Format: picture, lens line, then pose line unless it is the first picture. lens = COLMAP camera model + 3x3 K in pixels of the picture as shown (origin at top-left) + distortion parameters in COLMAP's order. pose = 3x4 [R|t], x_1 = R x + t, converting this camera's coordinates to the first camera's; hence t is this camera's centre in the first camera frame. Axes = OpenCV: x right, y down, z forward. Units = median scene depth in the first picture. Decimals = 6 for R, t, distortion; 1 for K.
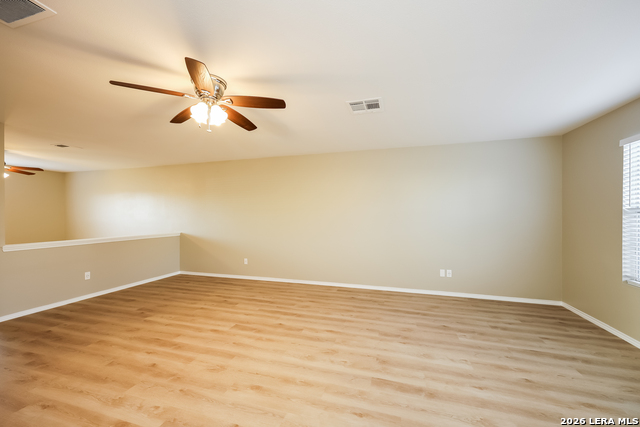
lens RADIAL K [[255.8, 0, 320.8], [0, 255.8, 214.0], [0, 0, 1]] dist [-0.000859, -0.000239]
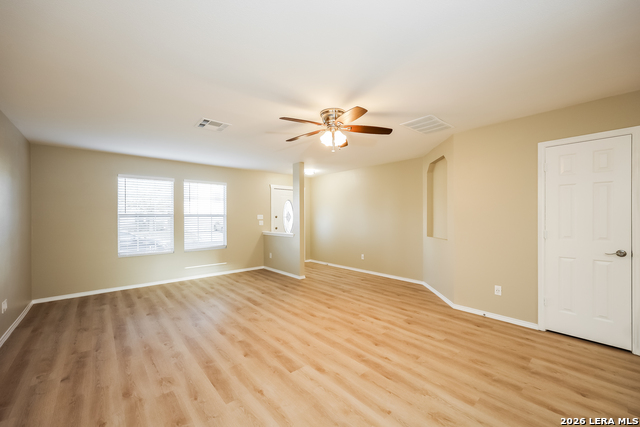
lens RADIAL K [[255.8, 0, 320.2], [0, 255.8, 216.6], [0, 0, 1]] dist [-0.000859, -0.000239]
pose [[-0.847146, 0.006713, 0.531318, -0.861221], [0.005067, 0.999977, -0.004557, 0.009560], [-0.531336, -0.001168, -0.847160, 1.725512]]
